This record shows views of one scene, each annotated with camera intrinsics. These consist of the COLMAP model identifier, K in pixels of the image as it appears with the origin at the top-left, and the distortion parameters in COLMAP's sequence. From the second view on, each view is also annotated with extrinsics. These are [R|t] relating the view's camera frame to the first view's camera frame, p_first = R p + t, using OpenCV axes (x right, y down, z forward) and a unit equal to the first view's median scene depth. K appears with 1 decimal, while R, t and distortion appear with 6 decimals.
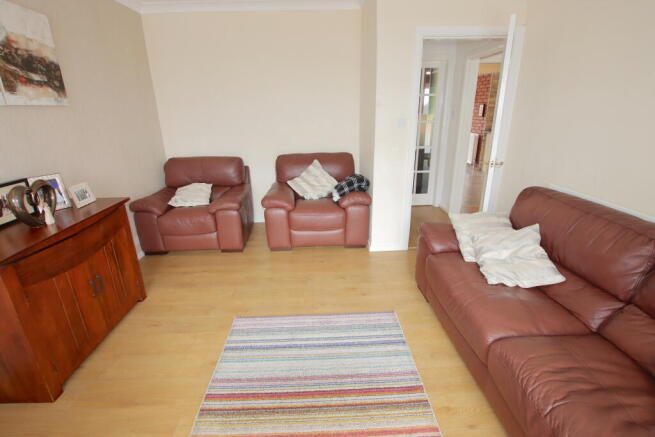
lens RADIAL K [[307.5, 0, 327.5], [0, 307.5, 218.5], [0, 0, 1]] dist [-0.019719, 0.000260]
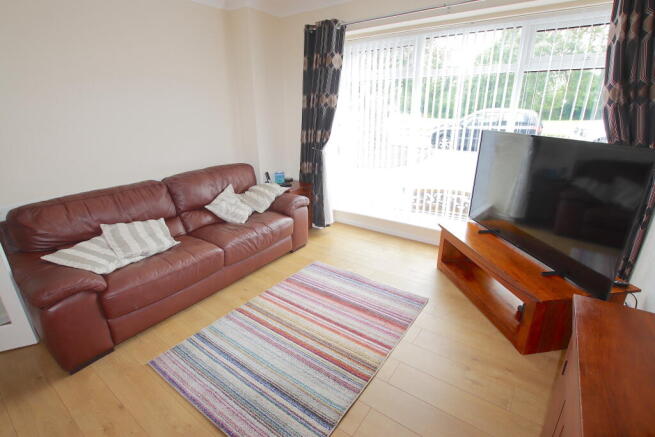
lens RADIAL K [[316.0, 0, 325.8], [0, 316.0, 213.2], [0, 0, 1]] dist [0.002286, 0.000277]
pose [[-0.789260, -0.180309, 0.586990, -0.685166], [0.222690, 0.806797, 0.547255, -0.444511], [-0.572257, 0.562644, -0.596619, 1.167332]]
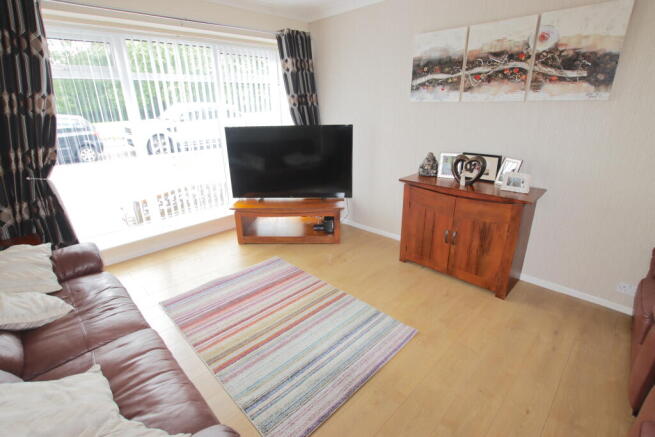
lens RADIAL K [[307.5, 0, 327.5], [0, 307.5, 218.5], [0, 0, 1]] dist [-0.019719, 0.000260]
pose [[-0.740109, 0.256989, -0.621446, 0.461589], [-0.198482, 0.799459, 0.566984, -0.497465], [0.642529, 0.542975, -0.540679, 1.302272]]
